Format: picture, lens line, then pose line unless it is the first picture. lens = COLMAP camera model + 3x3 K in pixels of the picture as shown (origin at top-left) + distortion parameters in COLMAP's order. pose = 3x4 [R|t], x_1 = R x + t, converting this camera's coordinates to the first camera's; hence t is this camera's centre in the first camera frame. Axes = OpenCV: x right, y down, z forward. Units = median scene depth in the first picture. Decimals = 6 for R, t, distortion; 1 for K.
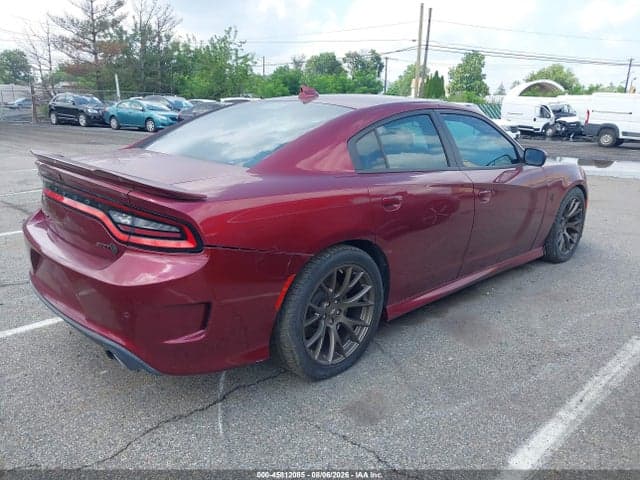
lens RADIAL K [[517.1, 0, 320.0], [0, 517.1, 240.0], [0, 0, 1]] dist [0.005525, -0.001869]
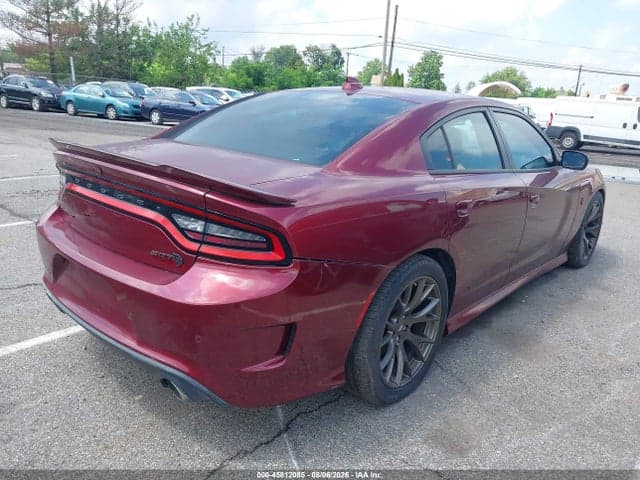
lens RADIAL K [[517.1, 0, 320.0], [0, 517.1, 240.0], [0, 0, 1]] dist [0.005525, -0.001869]
pose [[0.996095, 0.014119, 0.087149, -0.023143], [-0.015113, 0.999828, 0.010753, -0.002587], [-0.086982, -0.012028, 0.996137, 0.013538]]
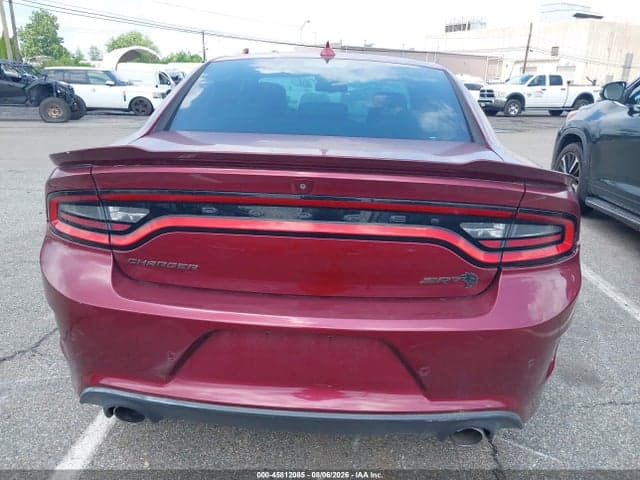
lens RADIAL K [[517.1, 0, 320.0], [0, 517.1, 240.0], [0, 0, 1]] dist [0.005525, -0.001869]
pose [[0.727280, -0.206912, 0.654409, -0.092473], [0.168339, 0.978128, 0.122181, -0.013993], [-0.665376, 0.021303, 0.746204, 0.060575]]
